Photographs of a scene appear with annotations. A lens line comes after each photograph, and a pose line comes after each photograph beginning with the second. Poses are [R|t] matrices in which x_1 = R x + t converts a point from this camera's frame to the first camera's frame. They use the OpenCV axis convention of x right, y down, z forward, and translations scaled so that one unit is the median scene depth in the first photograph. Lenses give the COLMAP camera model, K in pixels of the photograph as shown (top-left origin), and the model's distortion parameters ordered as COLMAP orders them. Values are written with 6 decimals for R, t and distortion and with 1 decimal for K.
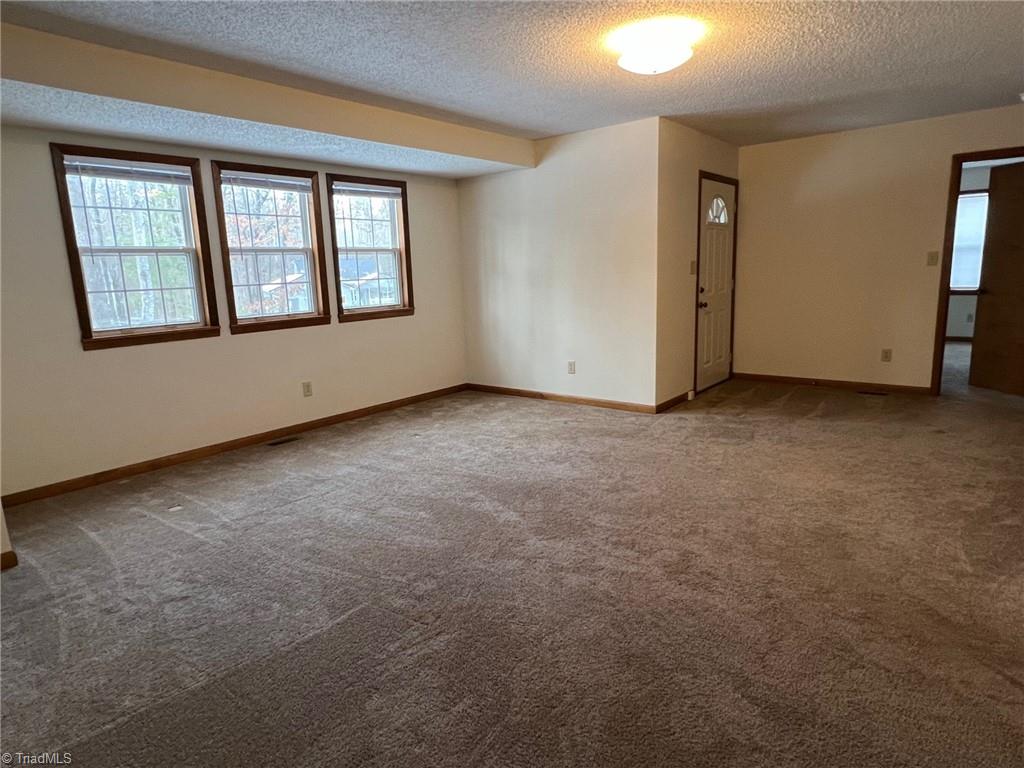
lens RADIAL K [[592.4, 0, 506.5], [0, 592.4, 385.5], [0, 0, 1]] dist [-0.006749, -0.001035]
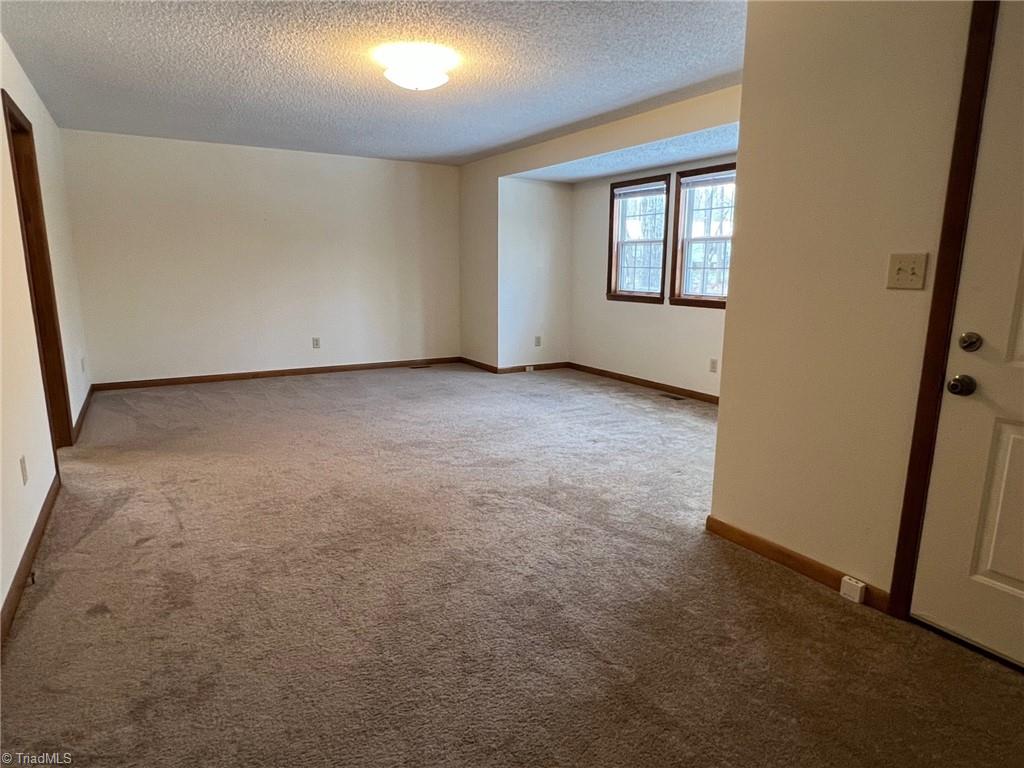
lens RADIAL K [[592.4, 0, 506.5], [0, 592.4, 385.5], [0, 0, 1]] dist [-0.006749, -0.001035]
pose [[-0.323115, 0.225102, -0.919199, 0.963447], [-0.167958, 0.942239, 0.289784, -0.254132], [0.931336, 0.248020, -0.266644, 1.130015]]
